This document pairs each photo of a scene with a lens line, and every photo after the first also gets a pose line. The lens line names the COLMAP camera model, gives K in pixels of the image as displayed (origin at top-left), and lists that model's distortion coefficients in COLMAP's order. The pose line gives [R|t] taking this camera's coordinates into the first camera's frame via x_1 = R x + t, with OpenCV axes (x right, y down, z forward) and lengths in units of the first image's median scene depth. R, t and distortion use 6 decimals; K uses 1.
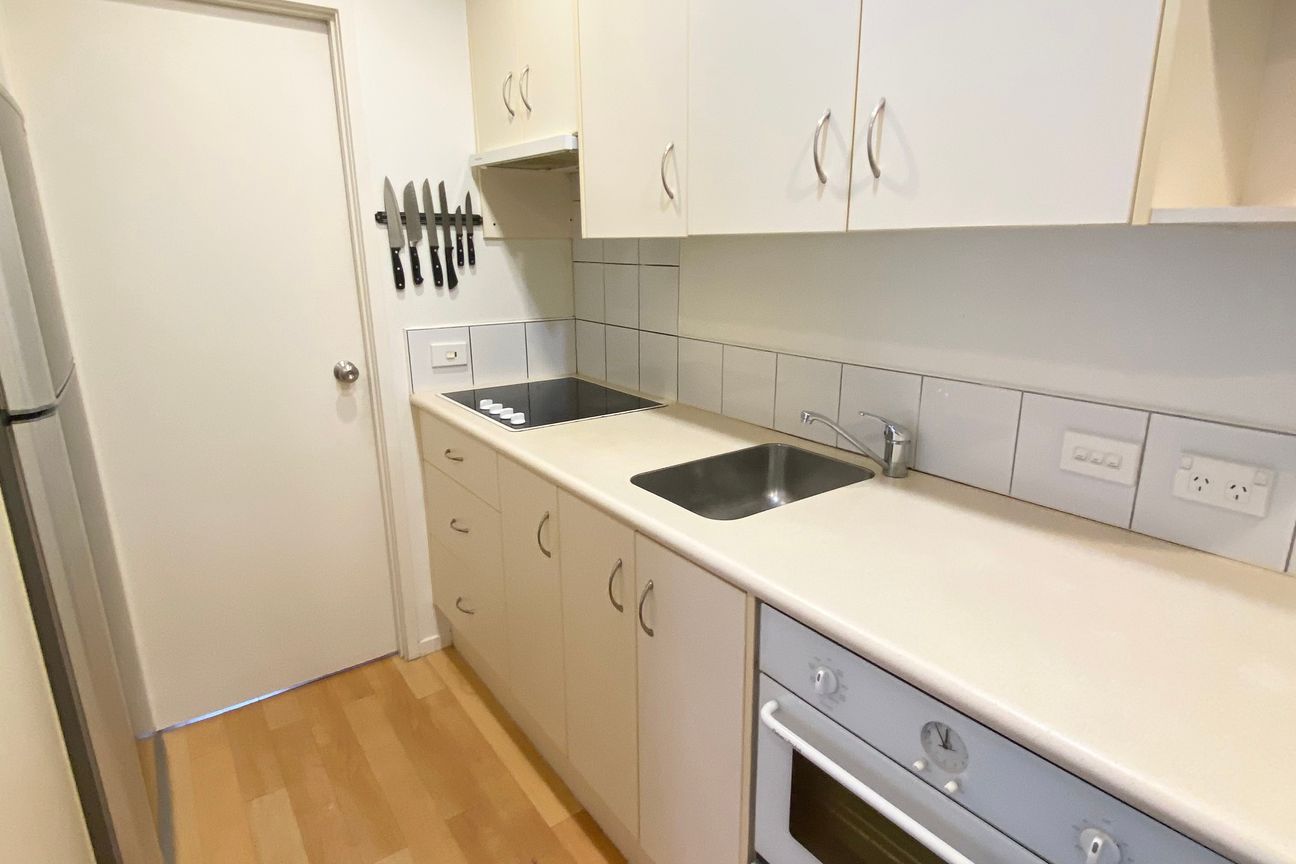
lens RADIAL K [[708.7, 0, 649.9], [0, 708.7, 434.2], [0, 0, 1]] dist [0.005897, 0.000280]
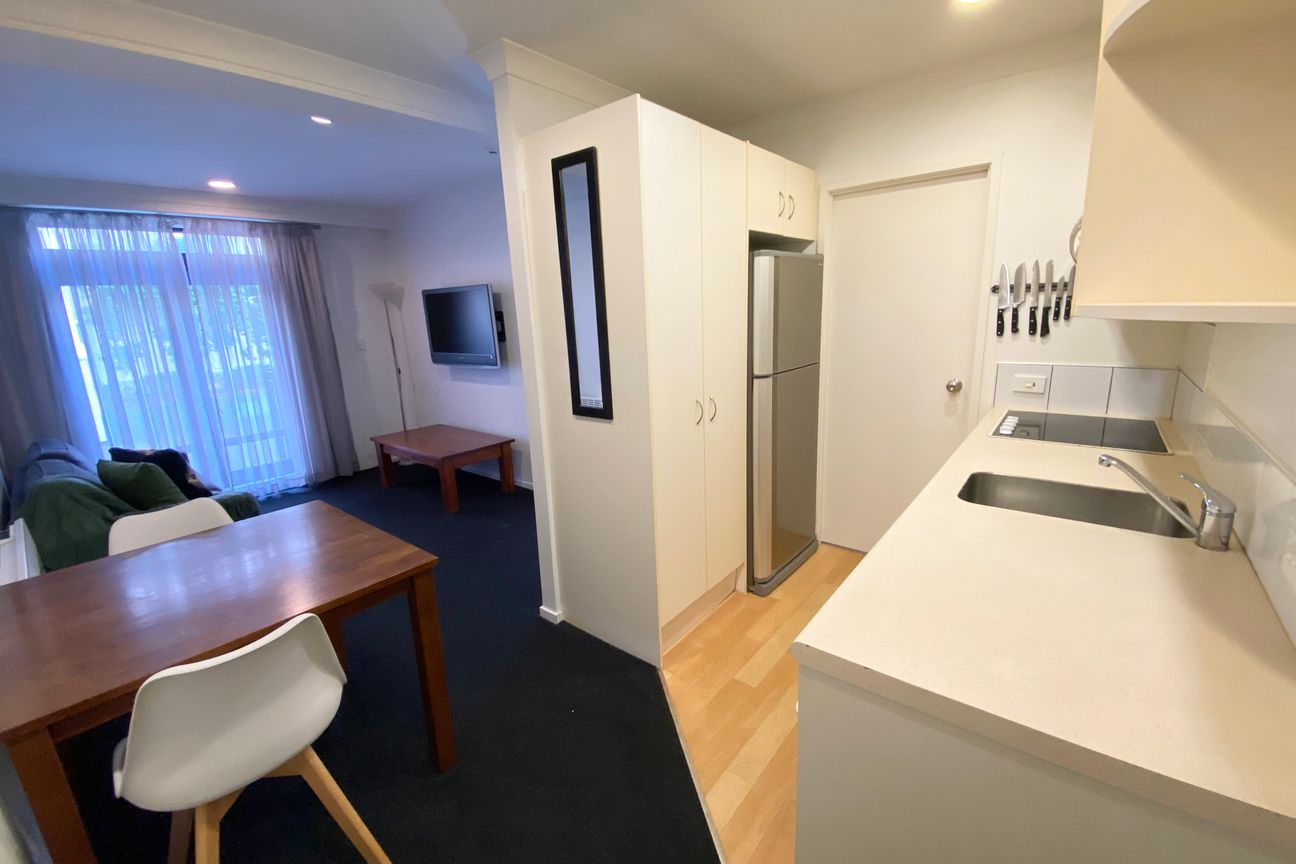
lens RADIAL K [[533.6, 0, 648.2], [0, 533.6, 427.1], [0, 0, 1]] dist [-0.003407, -0.000454]
pose [[0.244592, 0.203339, -0.948065, 0.556264], [-0.212455, 0.965243, 0.152212, -0.033309], [0.946064, 0.164192, 0.279292, 0.023364]]
